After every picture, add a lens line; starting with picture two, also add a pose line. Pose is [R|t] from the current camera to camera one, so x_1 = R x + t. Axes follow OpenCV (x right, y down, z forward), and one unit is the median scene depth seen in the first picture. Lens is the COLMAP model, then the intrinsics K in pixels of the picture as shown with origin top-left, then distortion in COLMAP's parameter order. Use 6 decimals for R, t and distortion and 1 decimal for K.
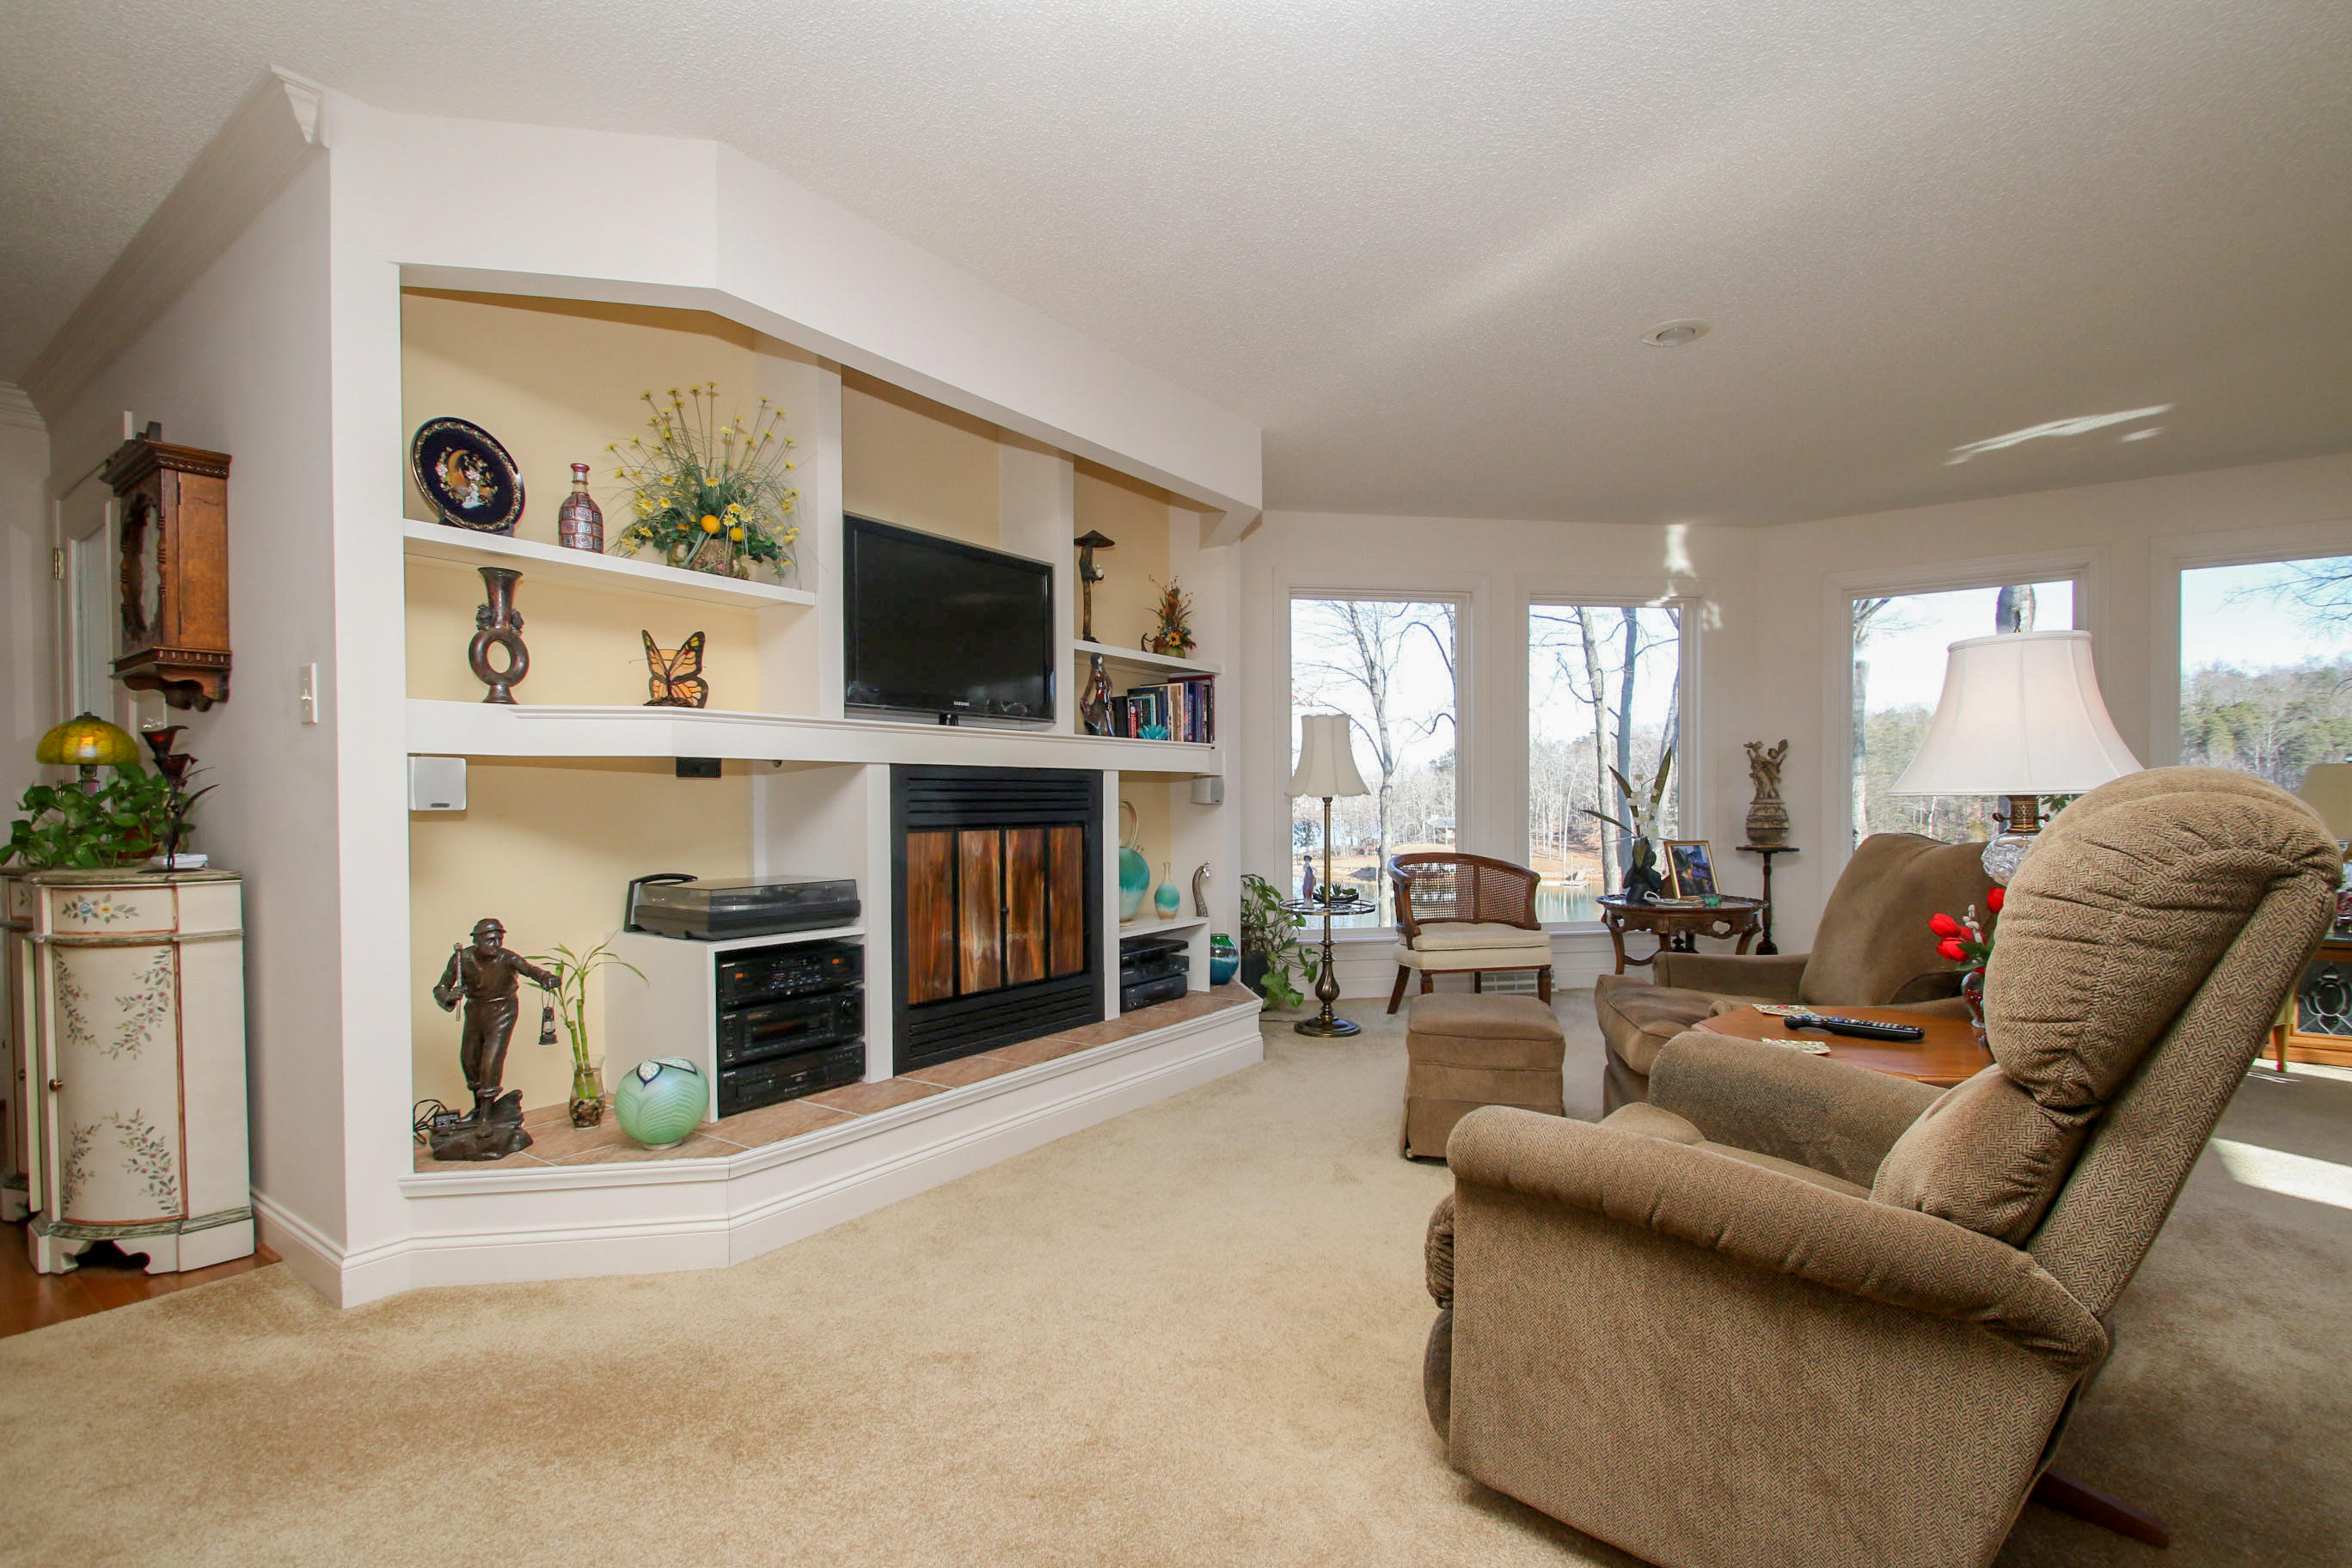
lens RADIAL K [[1100.6, 0, 1164.5], [0, 1100.6, 792.2], [0, 0, 1]] dist [-0.004363, -0.006259]
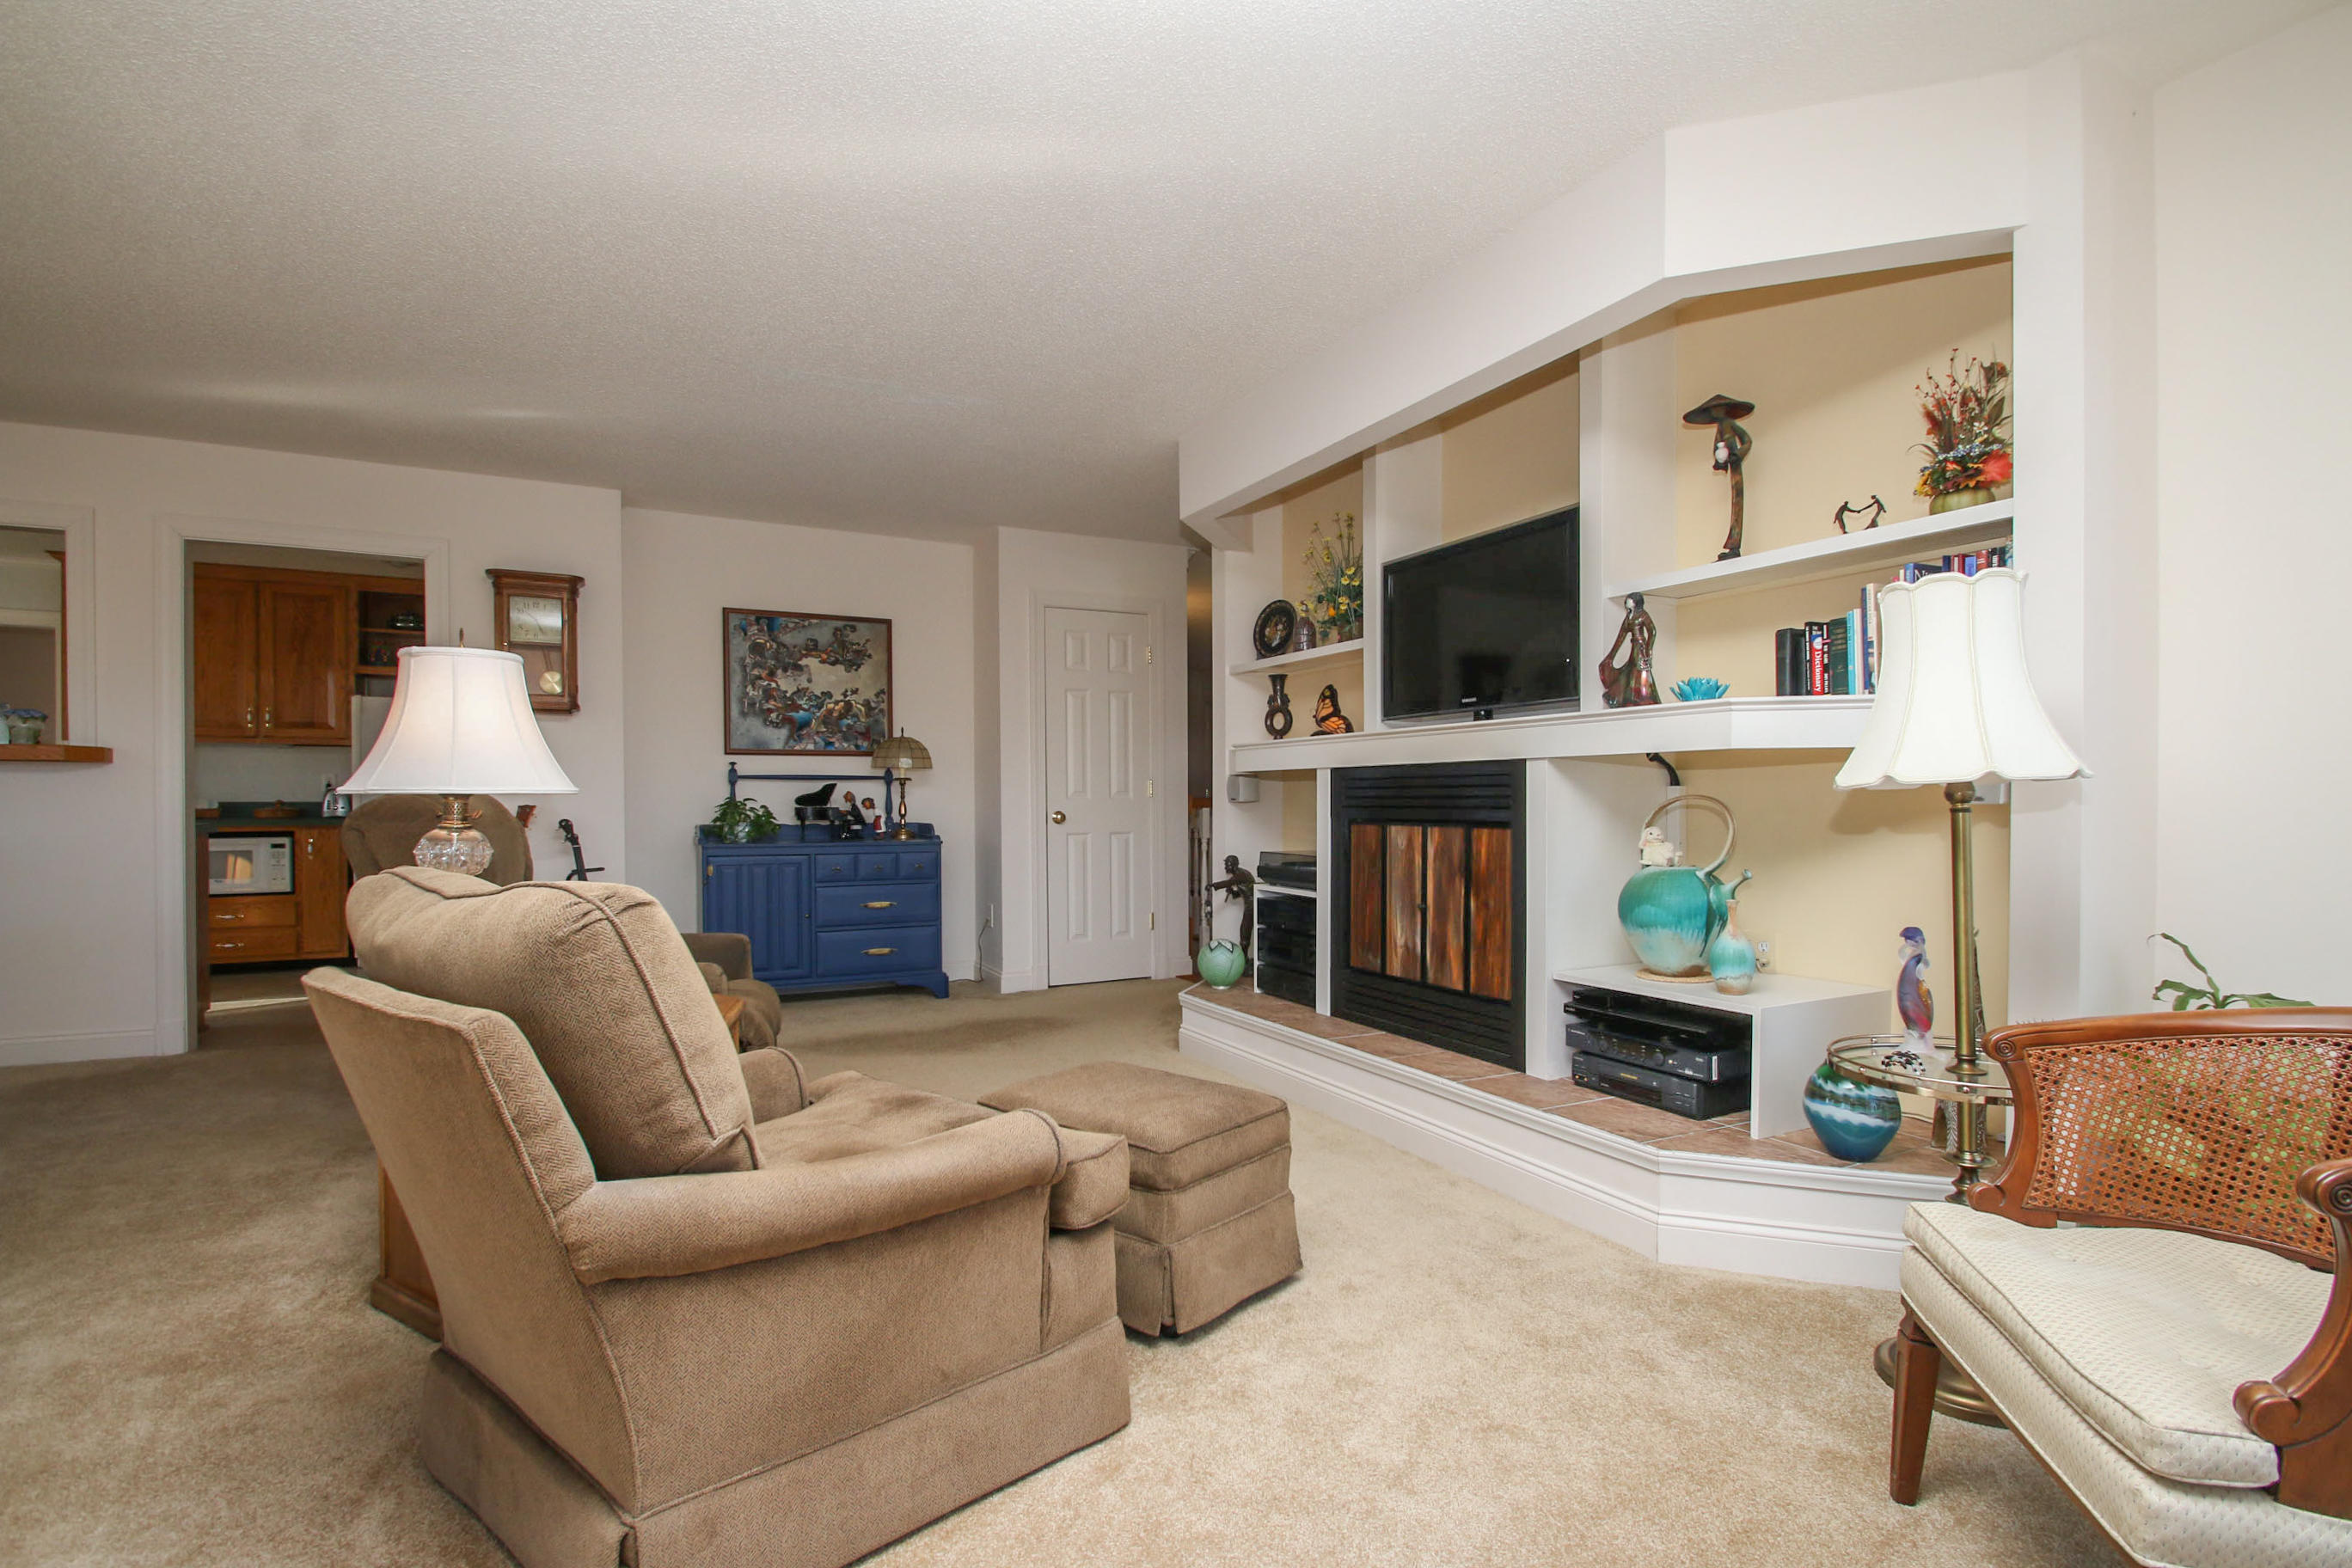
lens RADIAL K [[1100.6, 0, 1171.7], [0, 1100.6, 818.7], [0, 0, 1]] dist [-0.004363, -0.006259]
pose [[-0.456903, 0.008043, -0.889480, 0.862346], [-0.004228, 0.999928, 0.011214, 0.017510], [0.889506, 0.008884, -0.456837, 1.276328]]
